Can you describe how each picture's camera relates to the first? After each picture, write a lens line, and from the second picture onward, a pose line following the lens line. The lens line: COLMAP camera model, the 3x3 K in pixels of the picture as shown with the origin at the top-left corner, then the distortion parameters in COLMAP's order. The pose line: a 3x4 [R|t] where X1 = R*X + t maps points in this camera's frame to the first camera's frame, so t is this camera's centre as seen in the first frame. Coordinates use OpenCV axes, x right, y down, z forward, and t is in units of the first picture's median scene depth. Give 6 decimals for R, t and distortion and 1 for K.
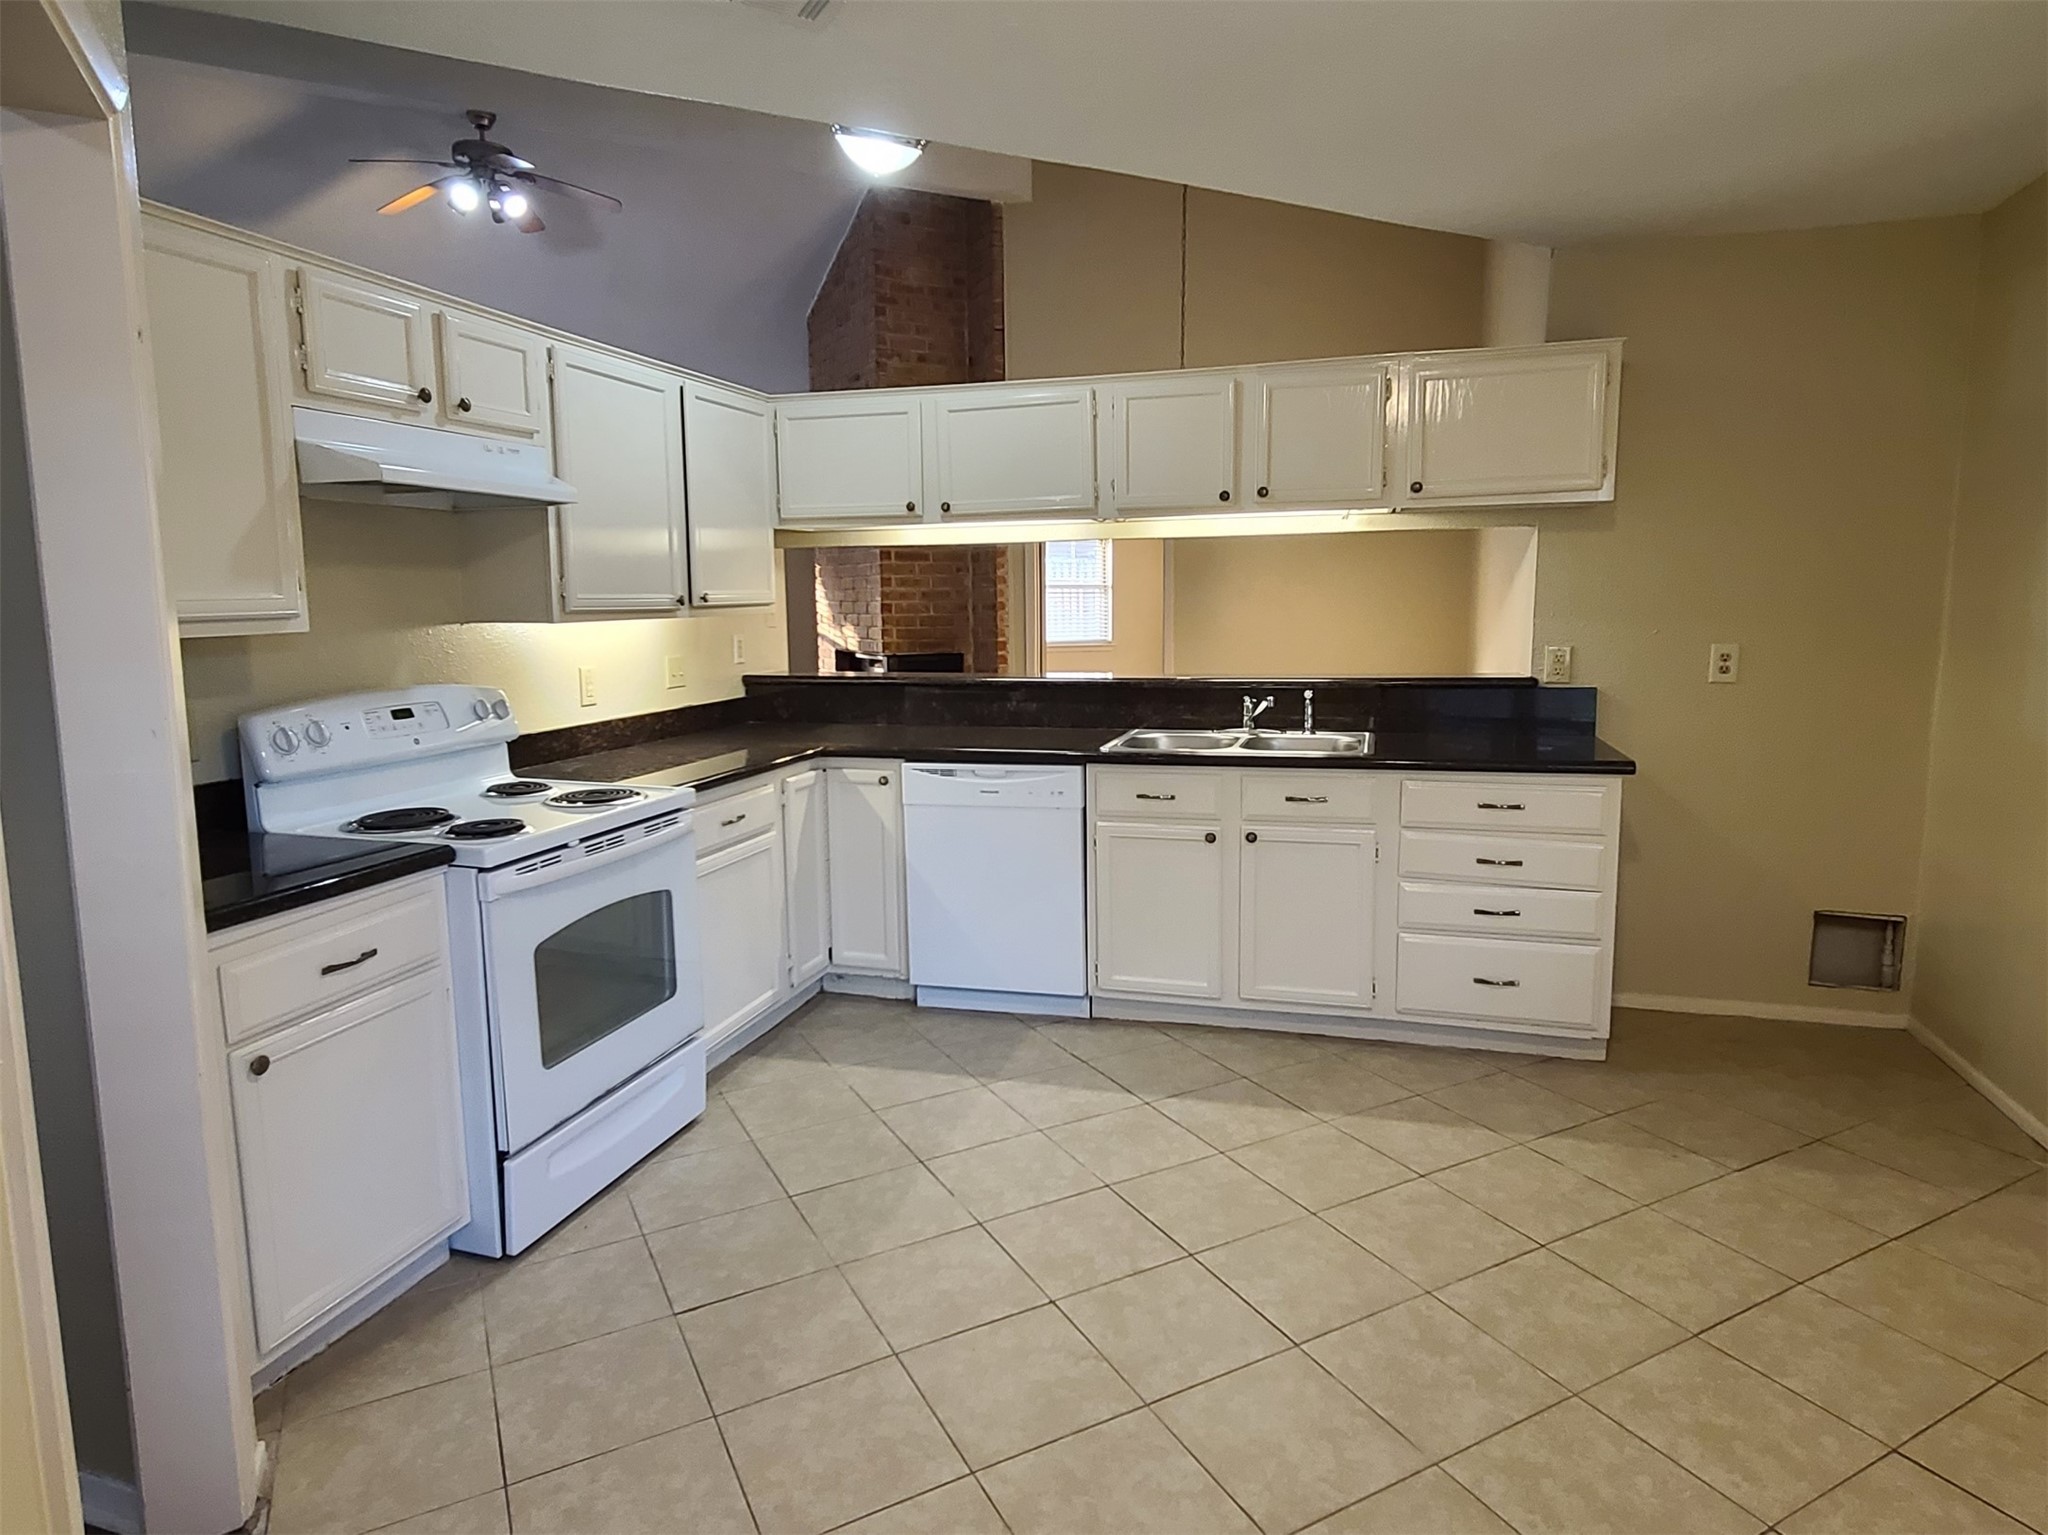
lens RADIAL K [[1181.5, 0, 1011.9], [0, 1181.5, 753.0], [0, 0, 1]] dist [0.000096, -0.000752]
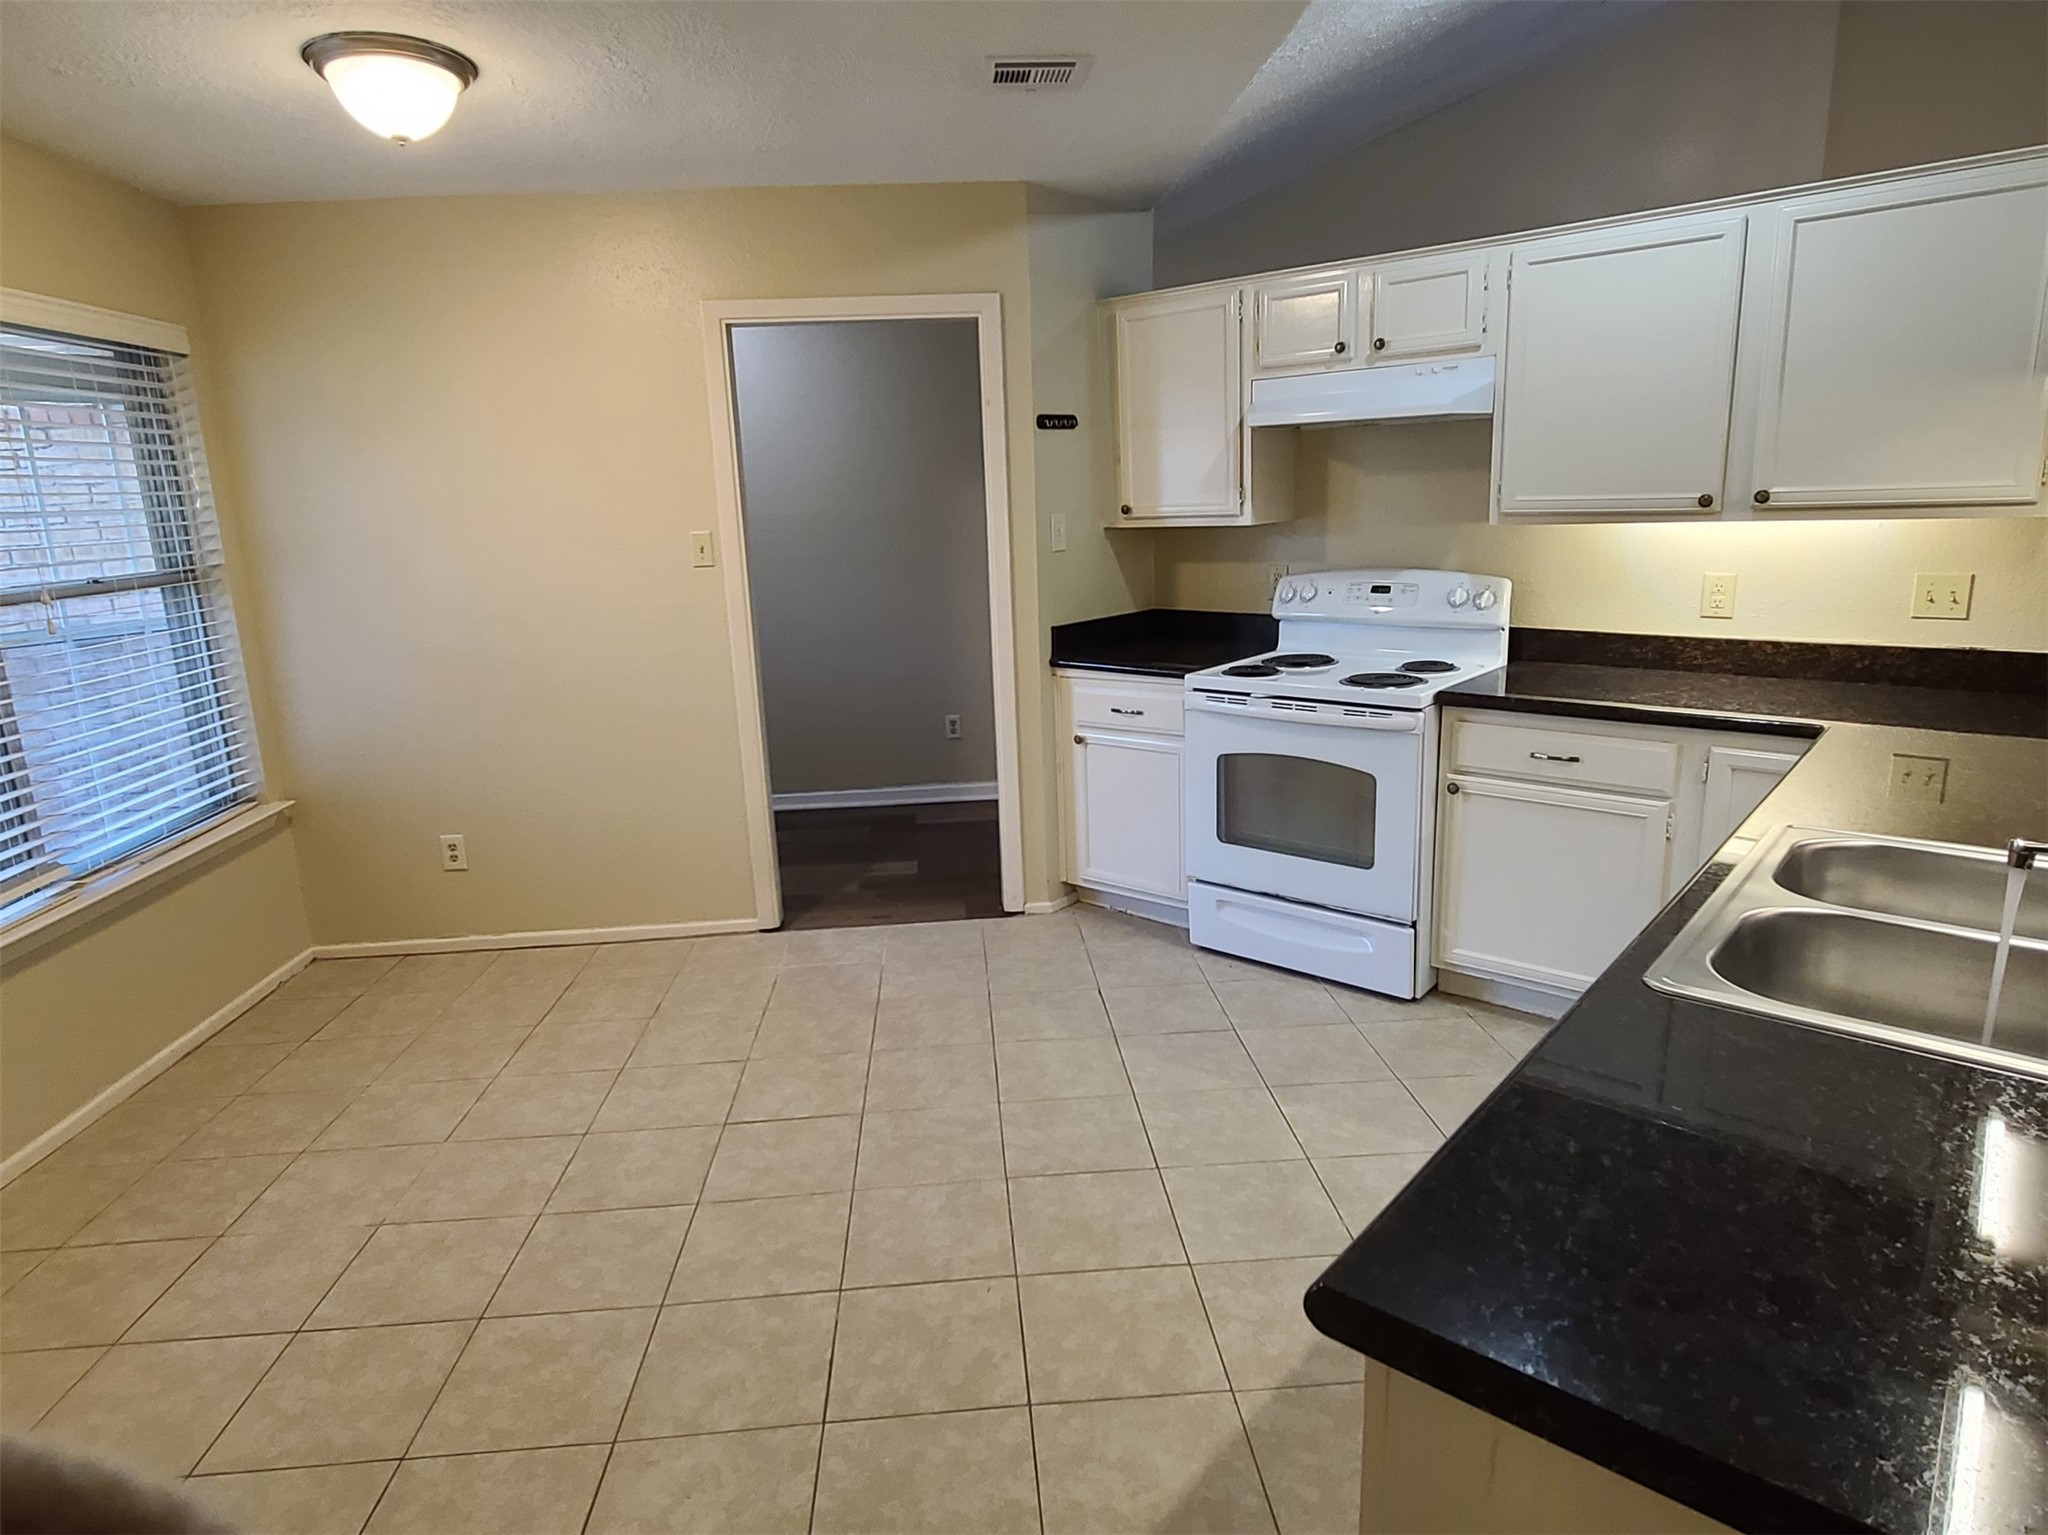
lens RADIAL K [[1181.5, 0, 1011.9], [0, 1181.5, 753.0], [0, 0, 1]] dist [0.000096, -0.000752]
pose [[-0.403284, 0.223321, -0.887406, 0.983148], [-0.084258, 0.956581, 0.279021, -0.219725], [0.911188, 0.187296, -0.366957, 1.313029]]
